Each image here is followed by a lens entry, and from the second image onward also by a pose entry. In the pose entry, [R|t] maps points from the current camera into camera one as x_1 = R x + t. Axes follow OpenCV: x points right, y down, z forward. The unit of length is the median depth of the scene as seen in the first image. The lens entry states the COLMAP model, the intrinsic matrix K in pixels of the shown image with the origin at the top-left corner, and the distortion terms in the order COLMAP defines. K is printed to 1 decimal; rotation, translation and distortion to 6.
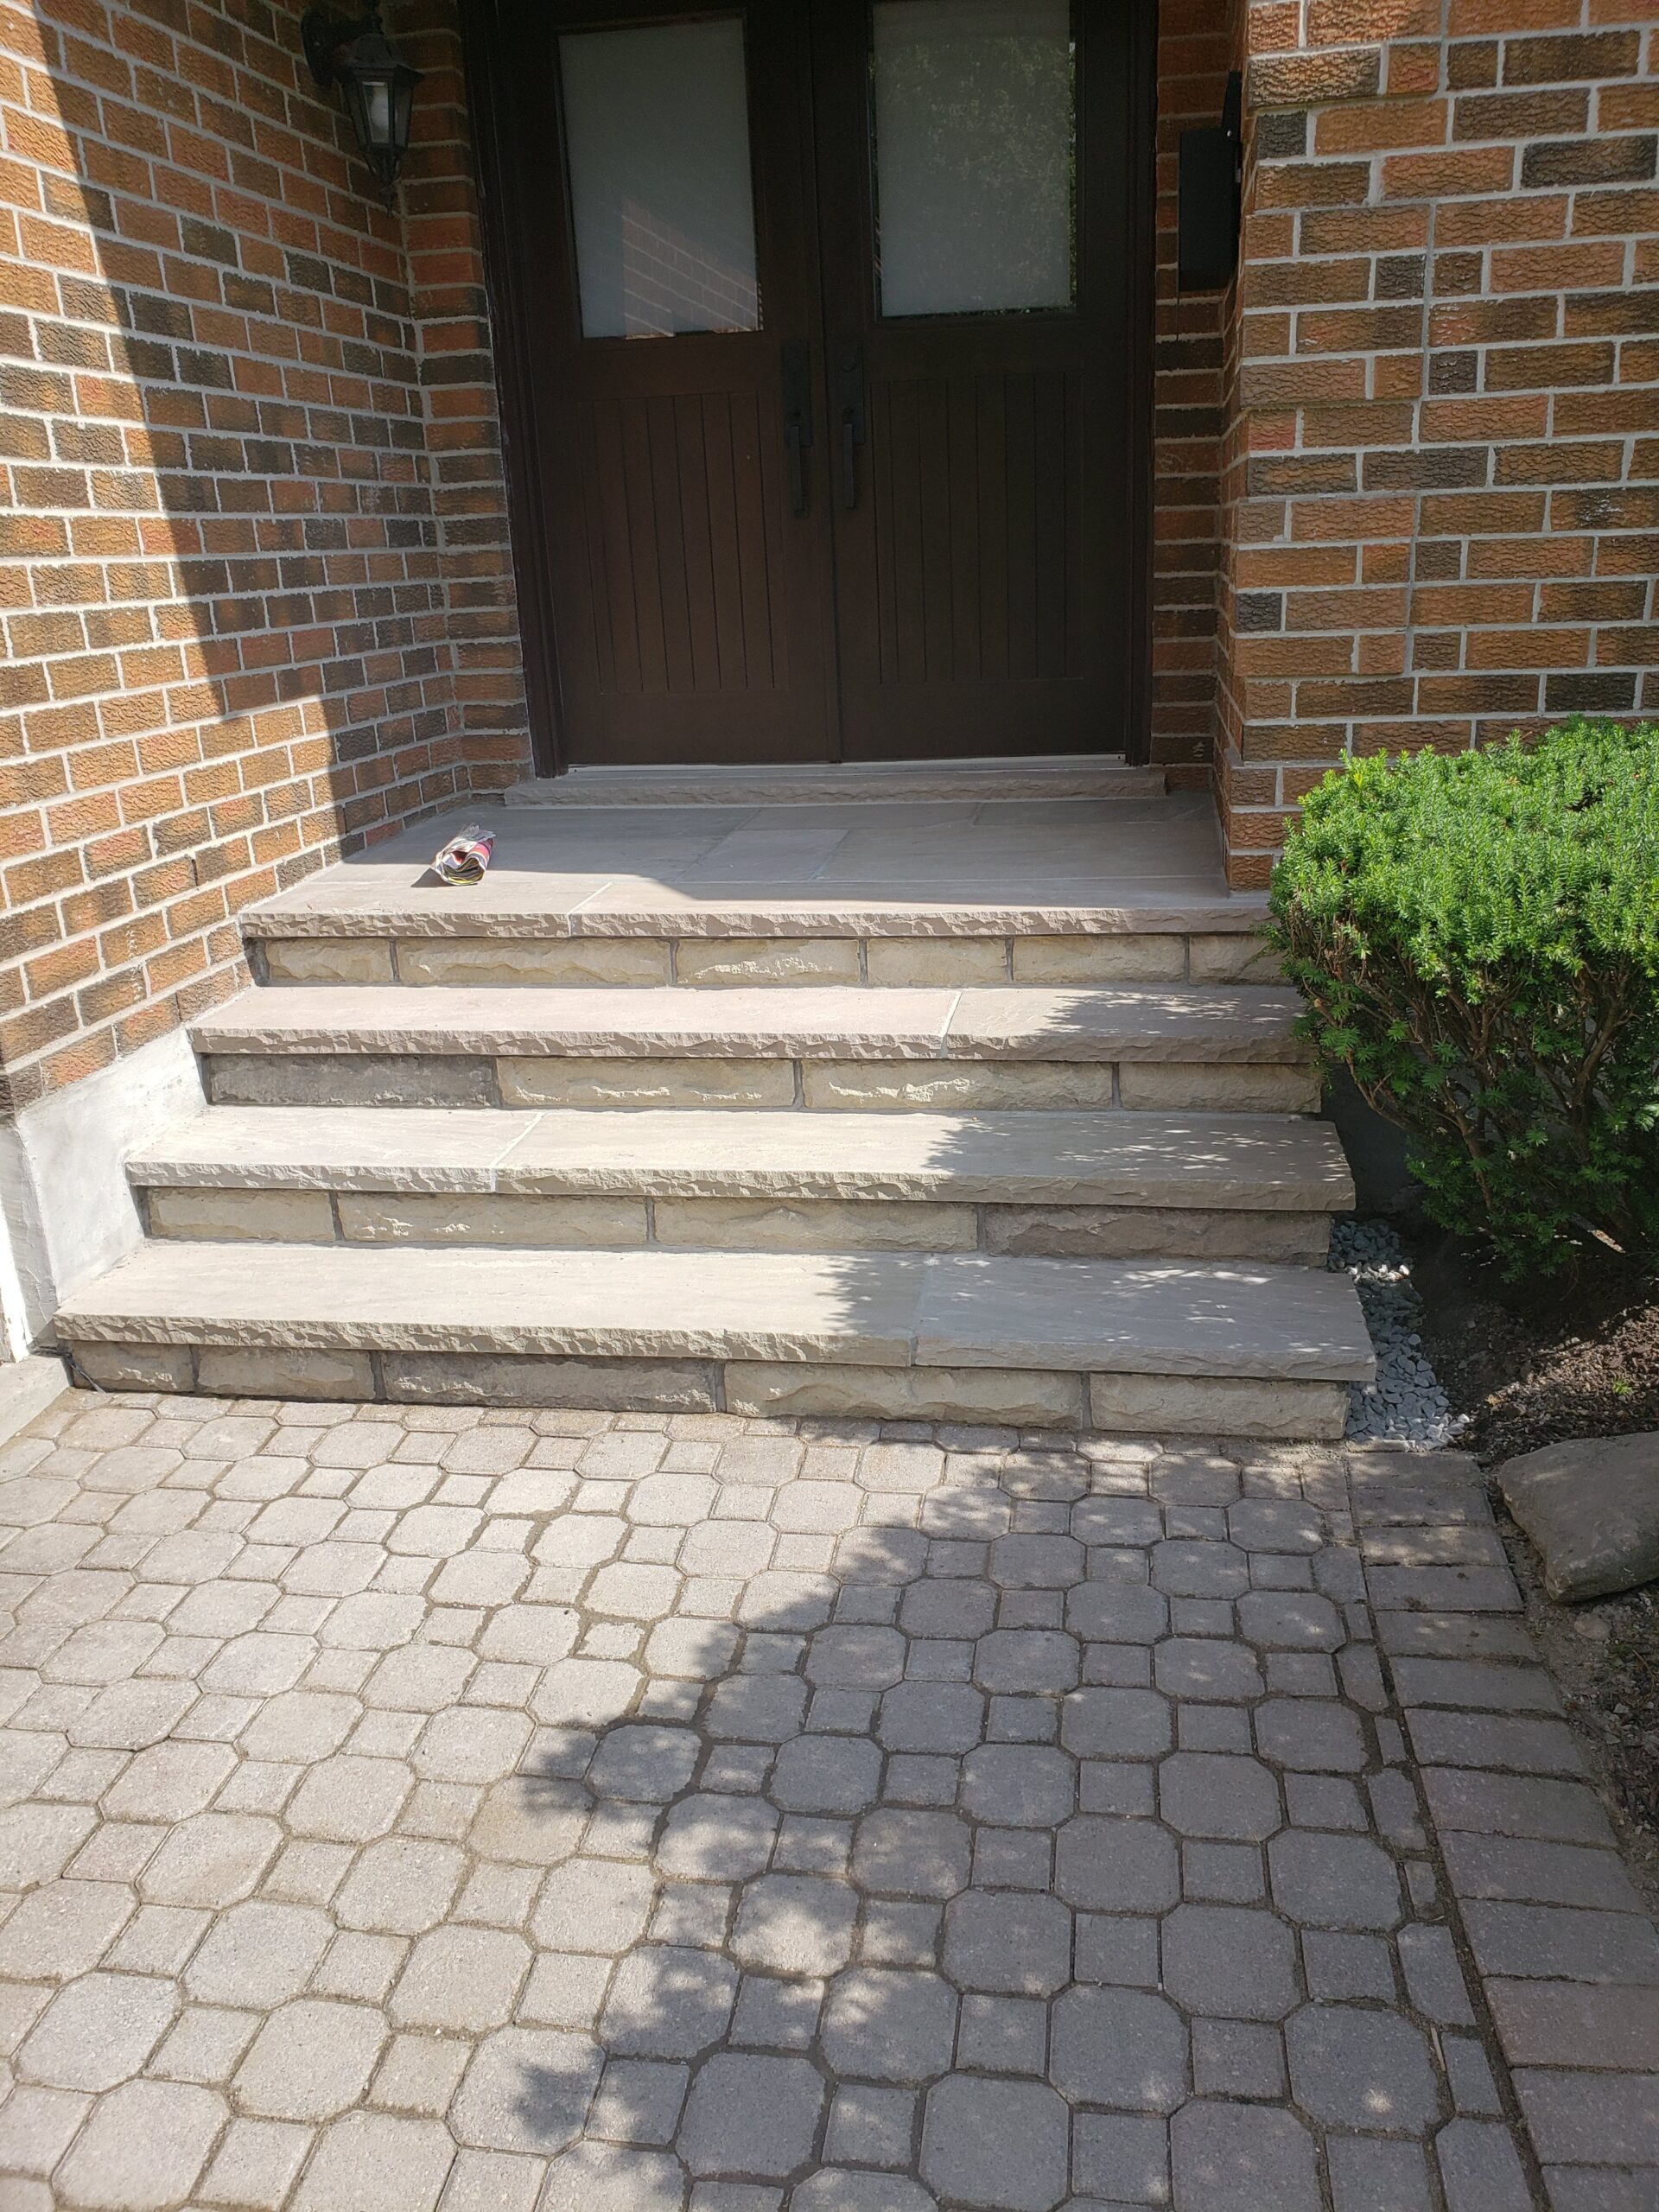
lens RADIAL K [[1723.2, 0, 862.6], [0, 1723.2, 1076.8], [0, 0, 1]] dist [-0.012515, 0.046321]
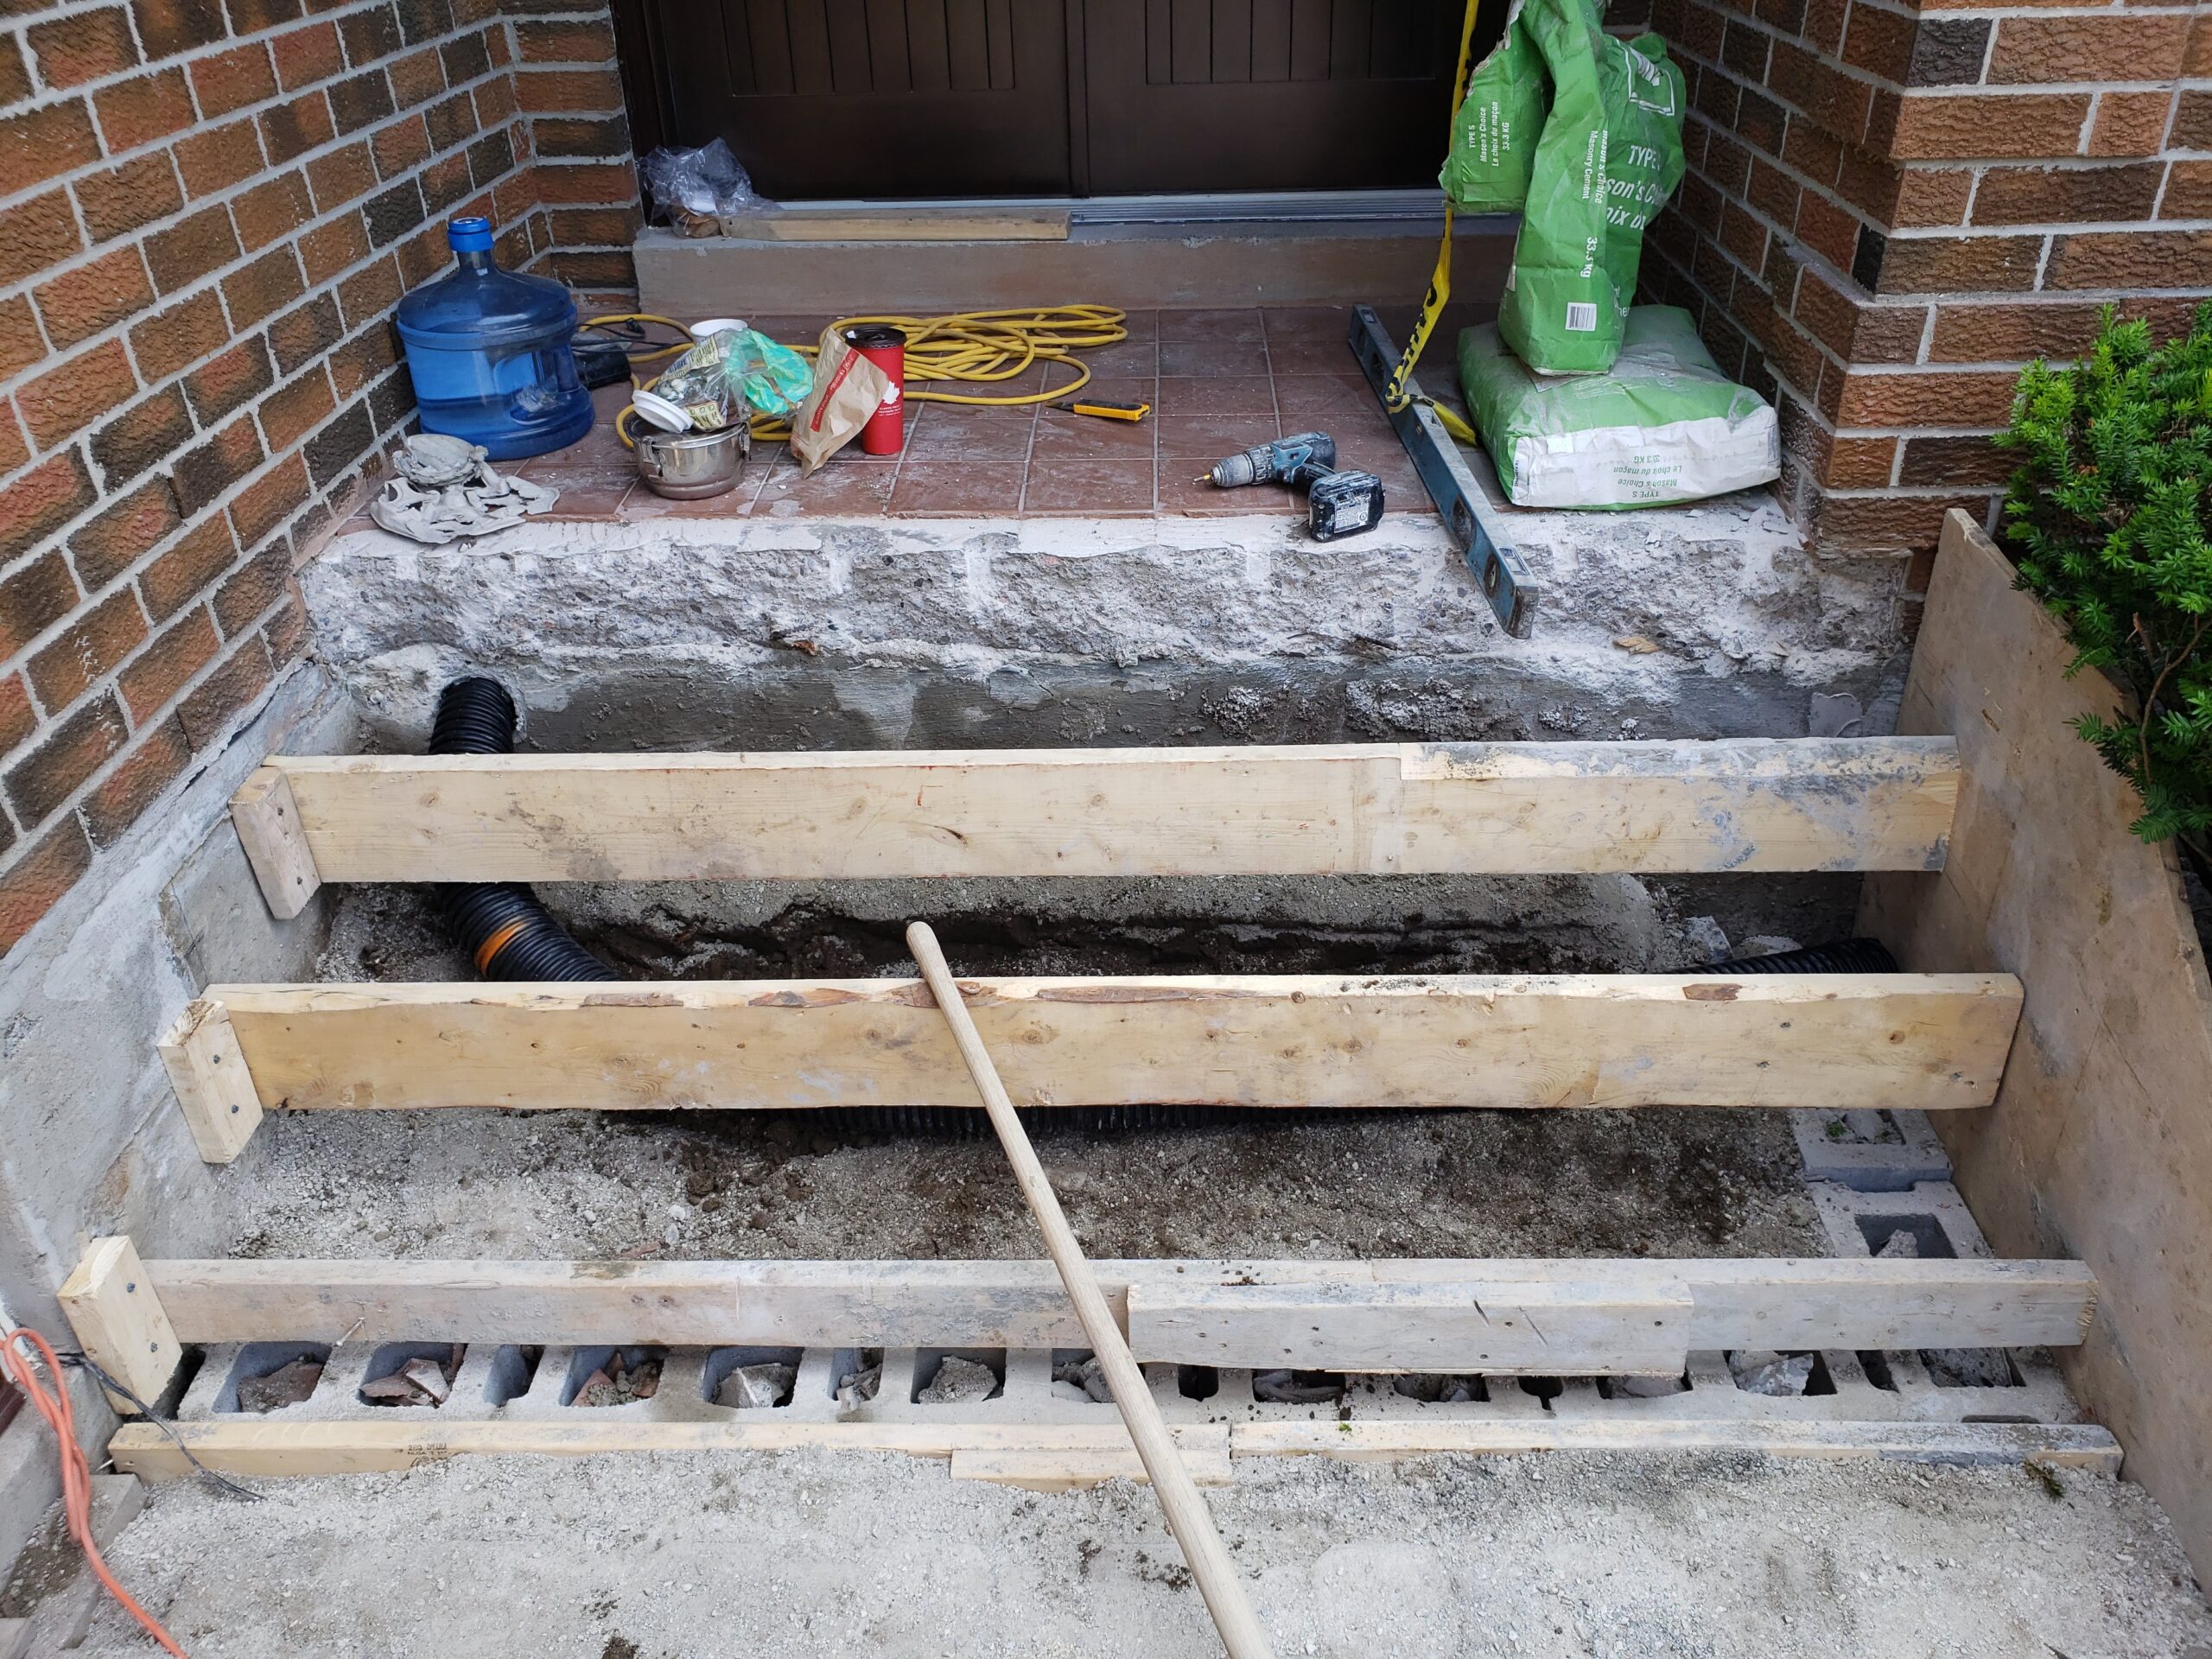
lens RADIAL K [[1723.2, 0, 1113.9], [0, 1723.2, 817.2], [0, 0, 1]] dist [-0.012515, 0.046321]
pose [[0.990506, -0.055398, 0.125811, -0.156541], [0.023767, 0.970435, 0.240189, -0.158052], [-0.135398, -0.234919, 0.962539, 0.377091]]
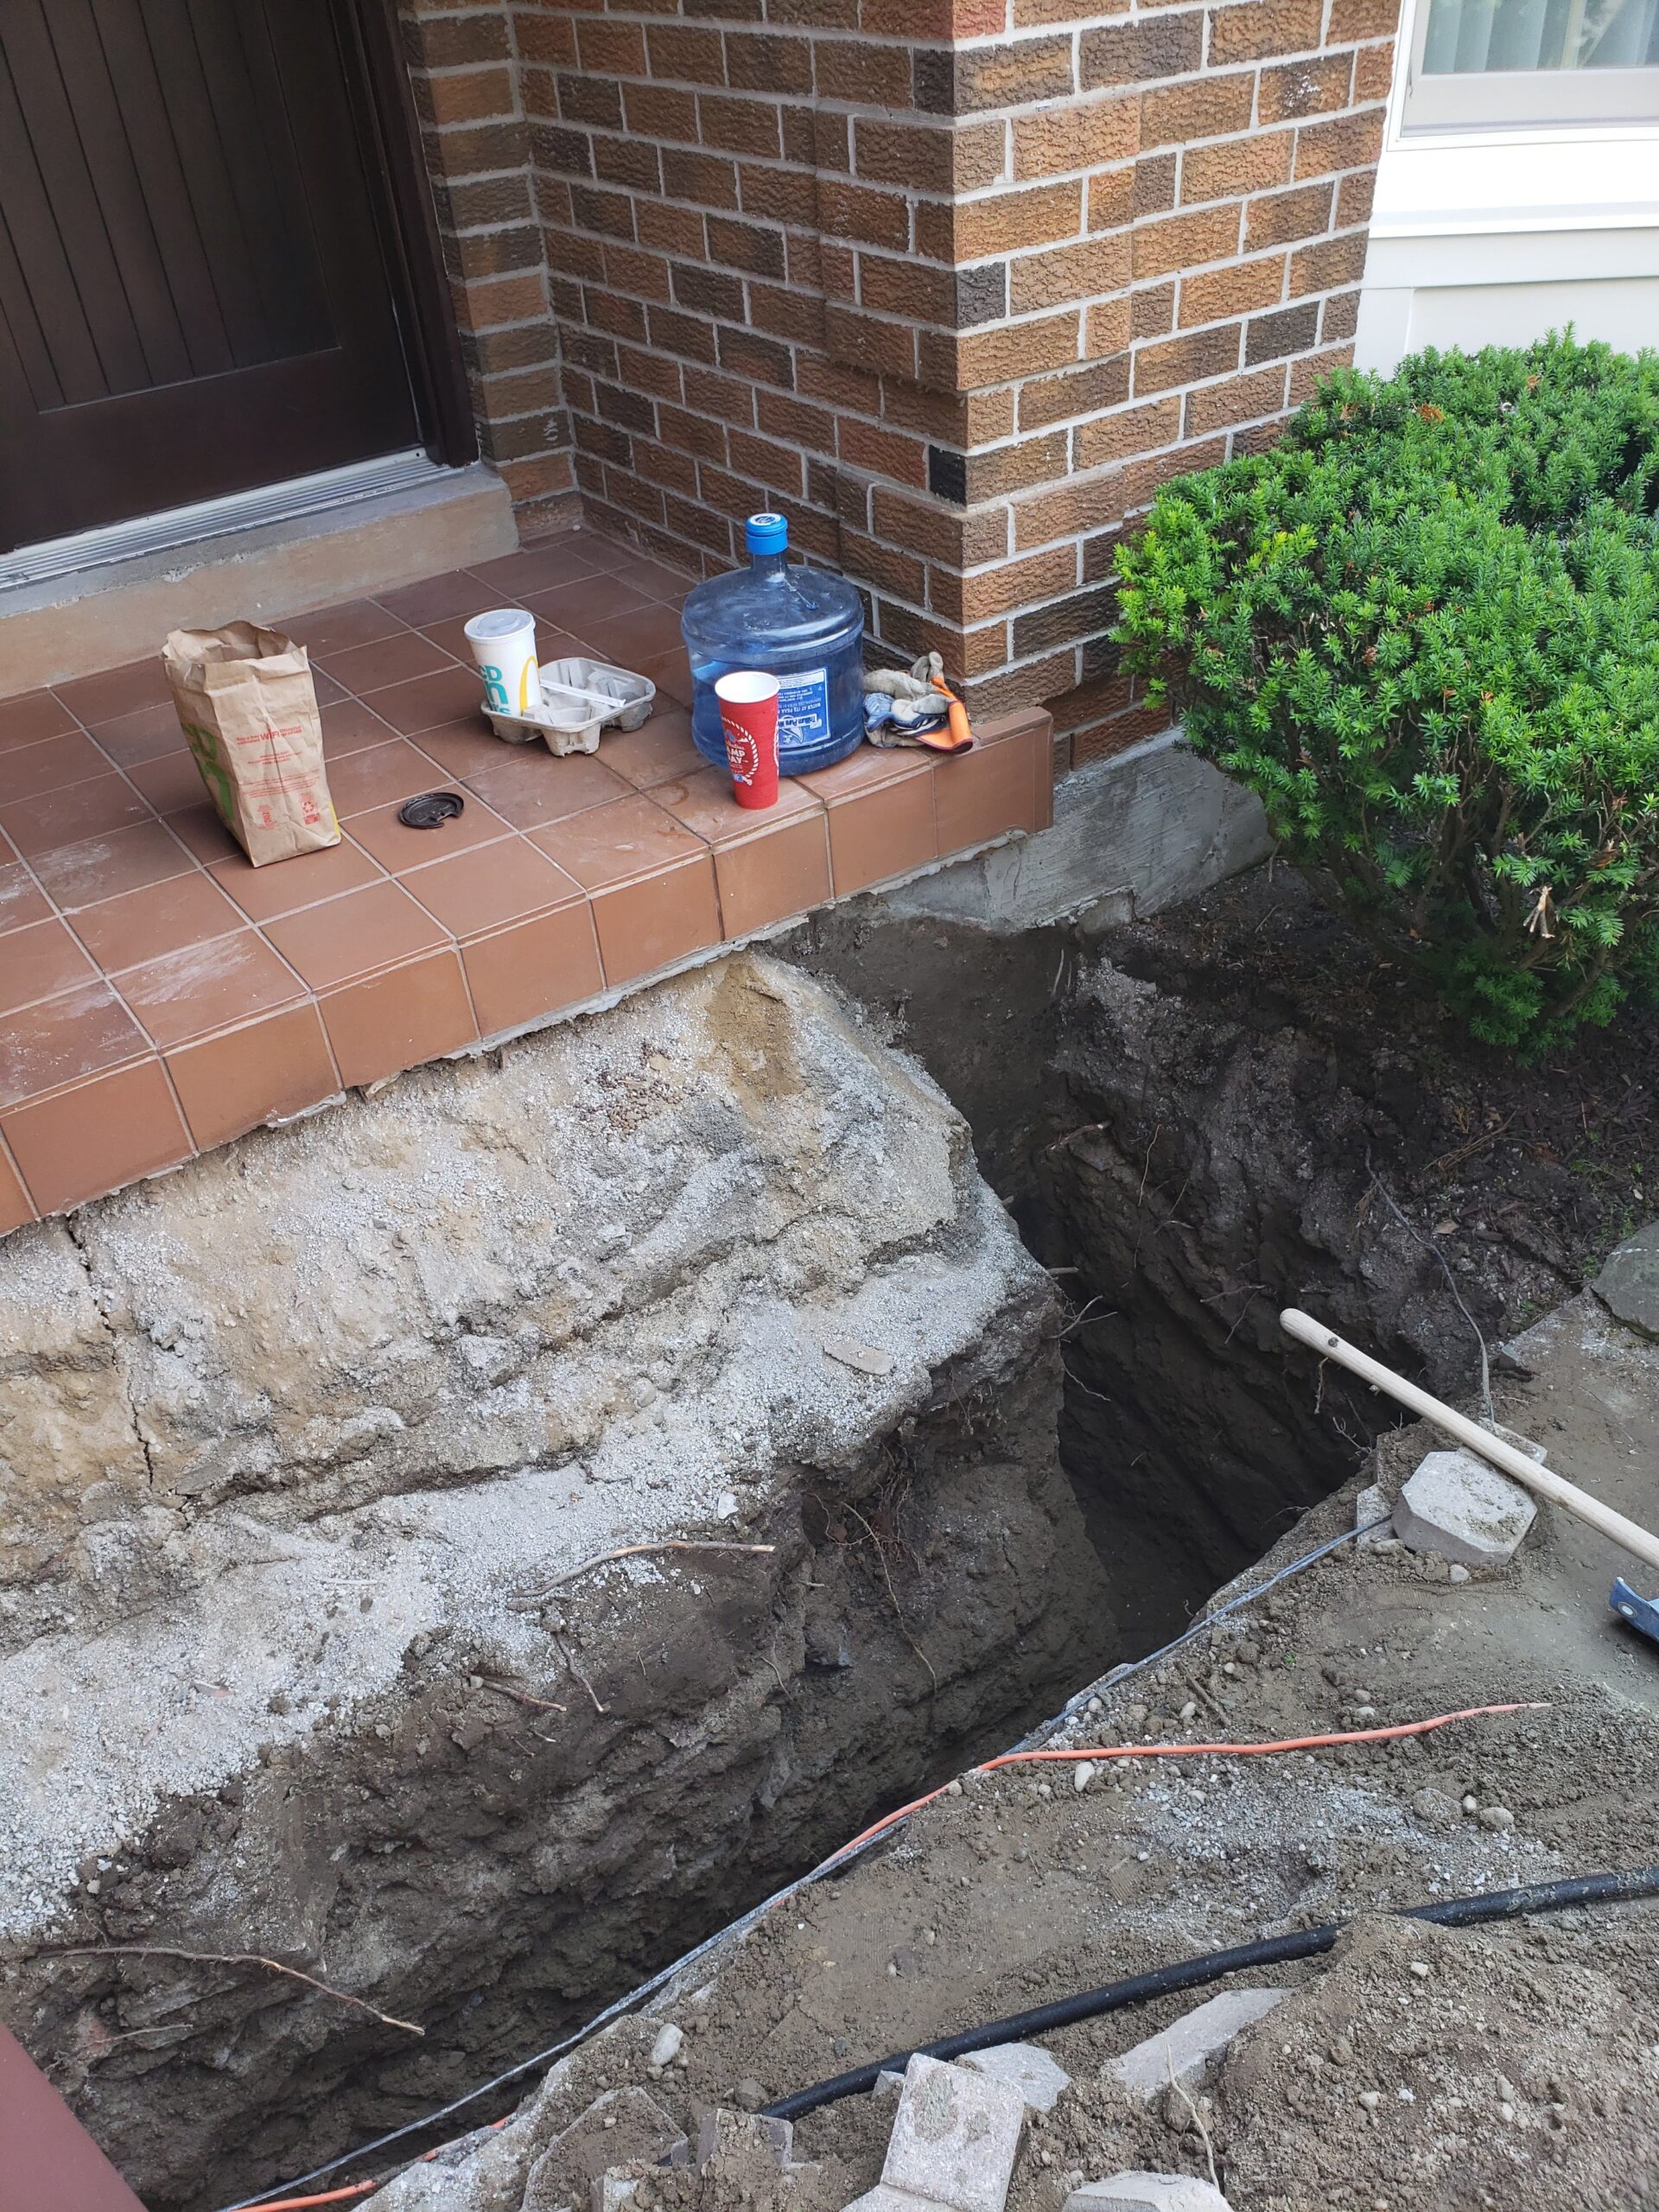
lens RADIAL K [[1723.2, 0, 823.7], [0, 1723.2, 1113.6], [0, 0, 1]] dist [-0.012515, 0.046321]
pose [[0.716818, -0.428558, 0.550009, -0.345640], [0.241279, 0.892539, 0.380997, -0.251714], [-0.654184, -0.140400, 0.743190, 0.464123]]
